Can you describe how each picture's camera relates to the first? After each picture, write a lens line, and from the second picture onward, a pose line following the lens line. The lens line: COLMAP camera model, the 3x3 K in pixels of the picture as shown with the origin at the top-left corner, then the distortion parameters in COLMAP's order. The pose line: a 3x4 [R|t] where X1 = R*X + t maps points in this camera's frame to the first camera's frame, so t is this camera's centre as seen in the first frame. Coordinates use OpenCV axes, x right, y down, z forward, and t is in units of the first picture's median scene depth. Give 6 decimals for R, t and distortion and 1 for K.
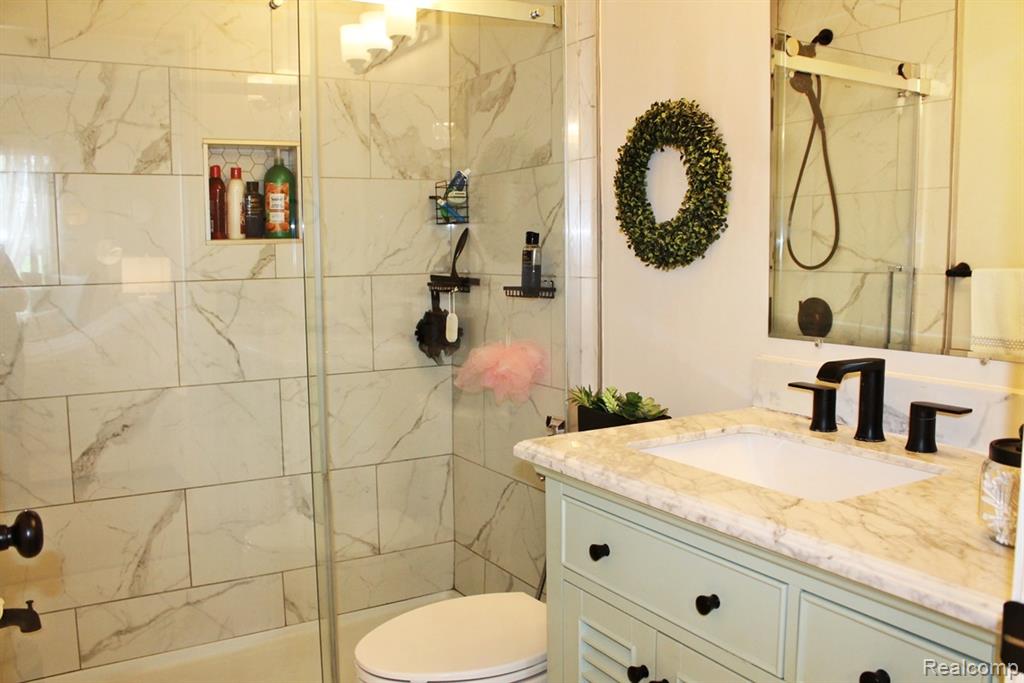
lens RADIAL K [[892.4, 0, 513.9], [0, 892.4, 350.6], [0, 0, 1]] dist [-0.172298, 0.149427]
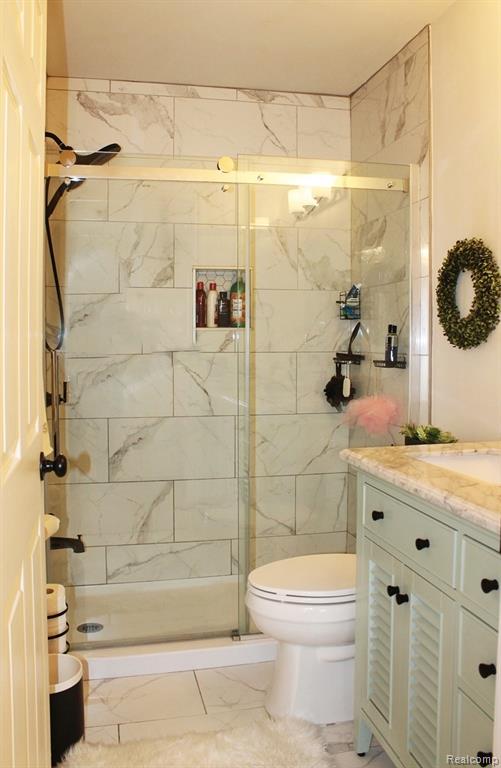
lens RADIAL K [[679.3, 0, 250.5], [0, 679.3, 384.0], [0, 0, 1]] dist [-0.150682, 0.002048]
pose [[0.949415, 0.030645, -0.312525, 0.151479], [-0.045639, 0.998125, -0.040774, 0.025862], [0.310689, 0.052975, 0.949034, -0.165787]]
